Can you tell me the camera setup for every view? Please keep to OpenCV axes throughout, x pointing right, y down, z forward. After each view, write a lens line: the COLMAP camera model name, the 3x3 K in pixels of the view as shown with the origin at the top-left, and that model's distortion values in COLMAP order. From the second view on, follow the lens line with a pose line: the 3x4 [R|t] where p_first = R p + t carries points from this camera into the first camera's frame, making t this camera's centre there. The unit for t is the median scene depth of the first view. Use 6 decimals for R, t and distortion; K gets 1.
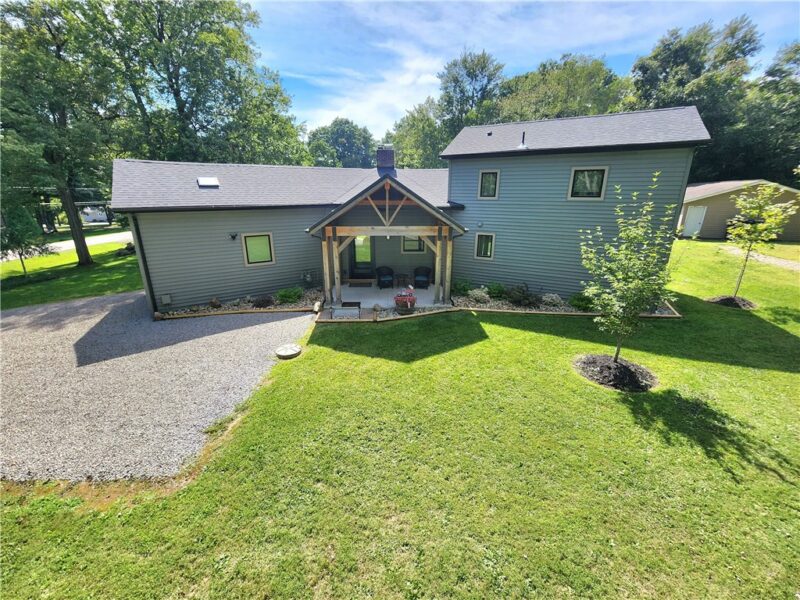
lens RADIAL K [[327.2, 0, 398.2], [0, 327.2, 292.7], [0, 0, 1]] dist [-0.000412, 0.000825]
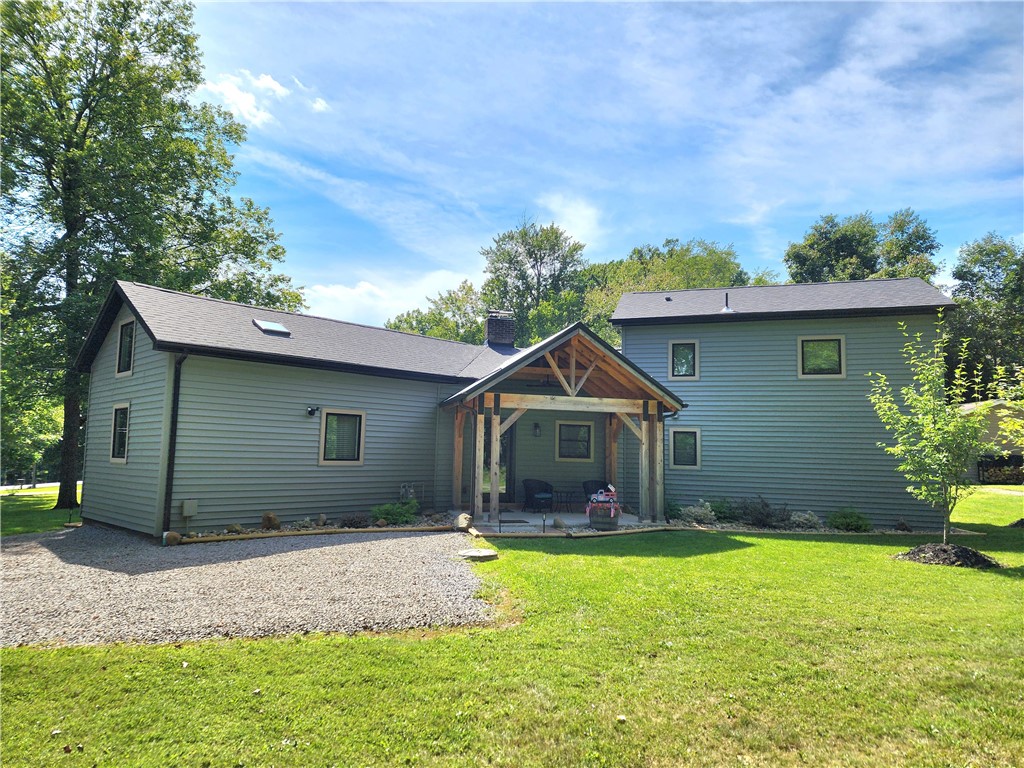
lens RADIAL K [[667.5, 0, 513.1], [0, 667.5, 398.8], [0, 0, 1]] dist [0.114758, -0.107629]
pose [[0.975512, 0.039283, 0.216410, -0.411822], [0.044320, 0.928632, -0.368345, 0.277075], [-0.215435, 0.368917, 0.904151, -0.201360]]
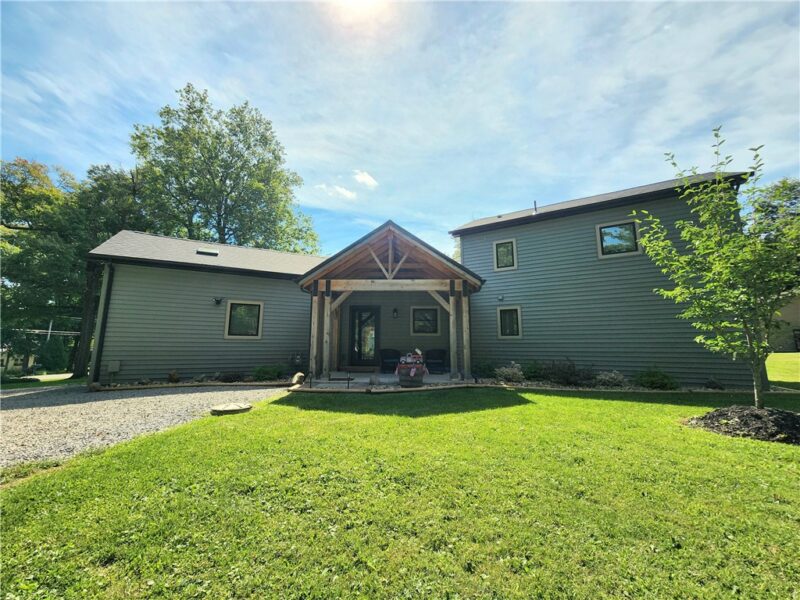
lens RADIAL K [[326.1, 0, 400.2], [0, 326.1, 295.7], [0, 0, 1]] dist [-0.001335, -0.000187]
pose [[0.998125, -0.006348, -0.060873, 0.041045], [-0.021156, 0.897513, -0.440481, 0.190908], [0.057431, 0.440943, 0.895696, 0.232172]]
